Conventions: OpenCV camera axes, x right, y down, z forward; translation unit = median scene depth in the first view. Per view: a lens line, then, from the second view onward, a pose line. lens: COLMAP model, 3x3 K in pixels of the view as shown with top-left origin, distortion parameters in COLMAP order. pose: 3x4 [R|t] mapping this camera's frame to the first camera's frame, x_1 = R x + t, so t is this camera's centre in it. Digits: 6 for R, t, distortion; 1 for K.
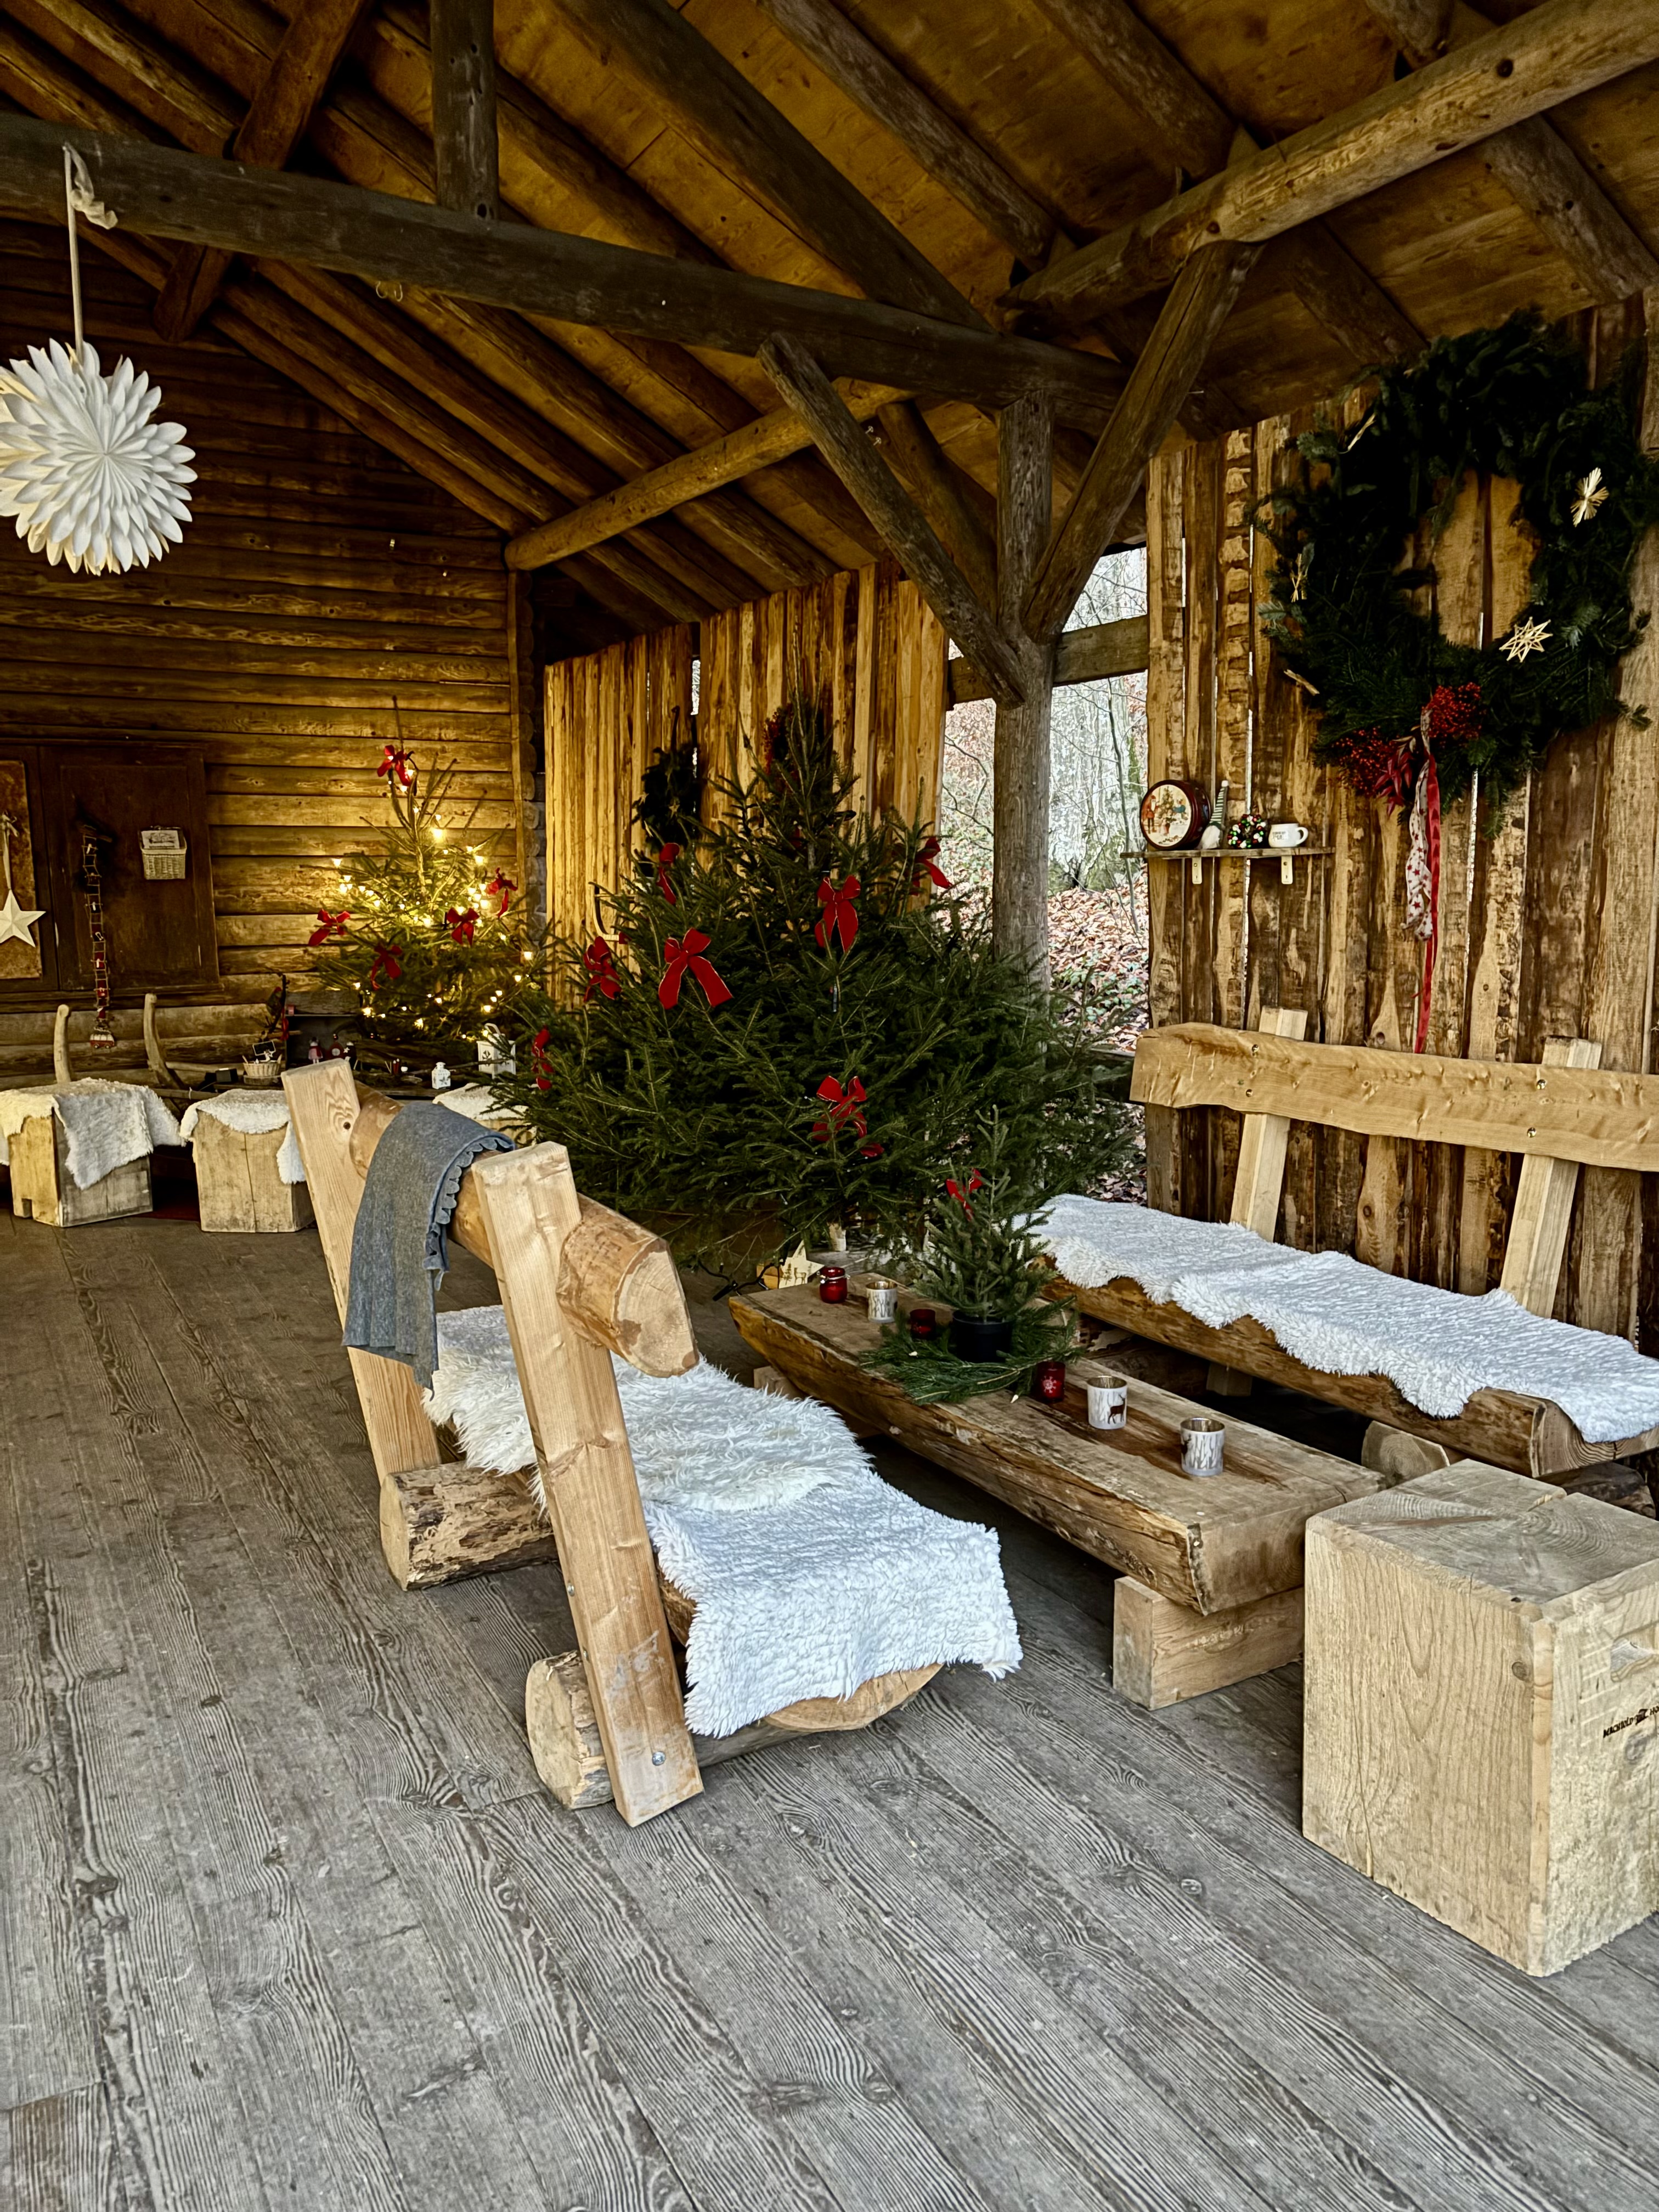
lens RADIAL K [[1647.4, 0, 823.8], [0, 1647.4, 1104.8], [0, 0, 1]] dist [0.032761, -0.022794]
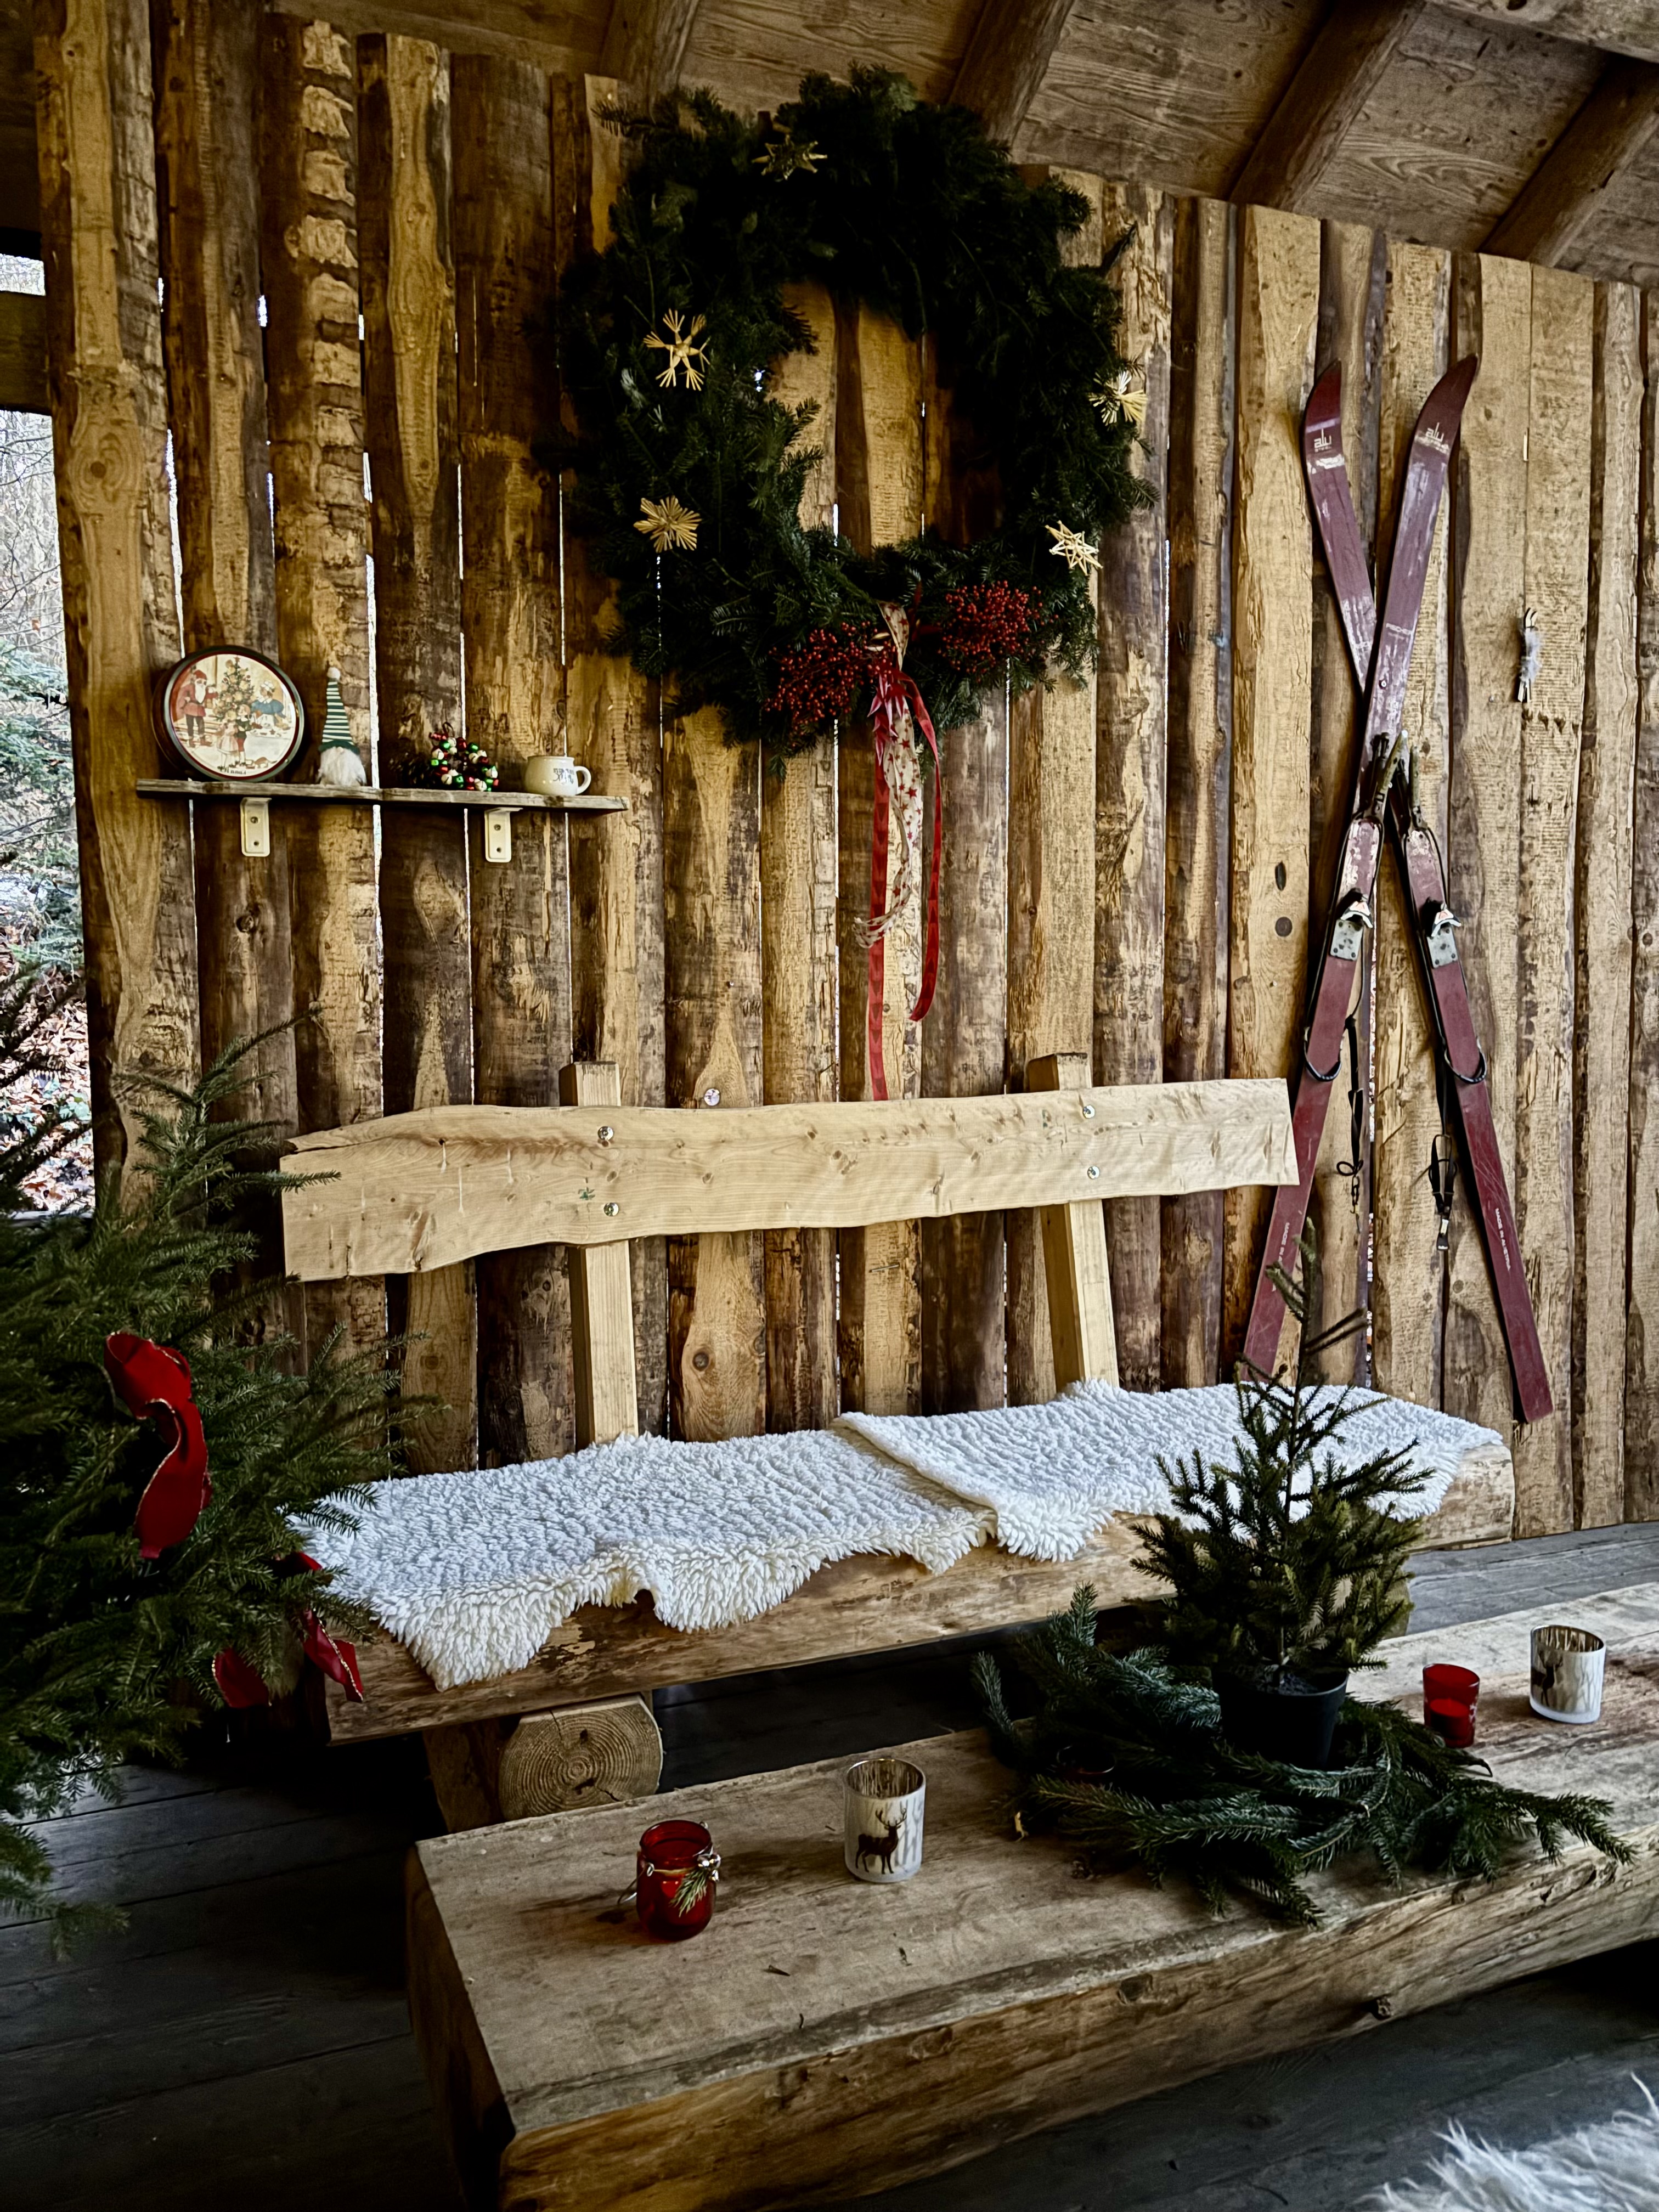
lens RADIAL K [[1647.4, 0, 829.0], [0, 1647.4, 1115.2], [0, 0, 1]] dist [0.032761, -0.022794]
pose [[0.109862, -0.077009, 0.990959, -0.416297], [0.144591, 0.987627, 0.060720, -0.086873], [-0.983374, 0.136613, 0.119637, 1.141530]]
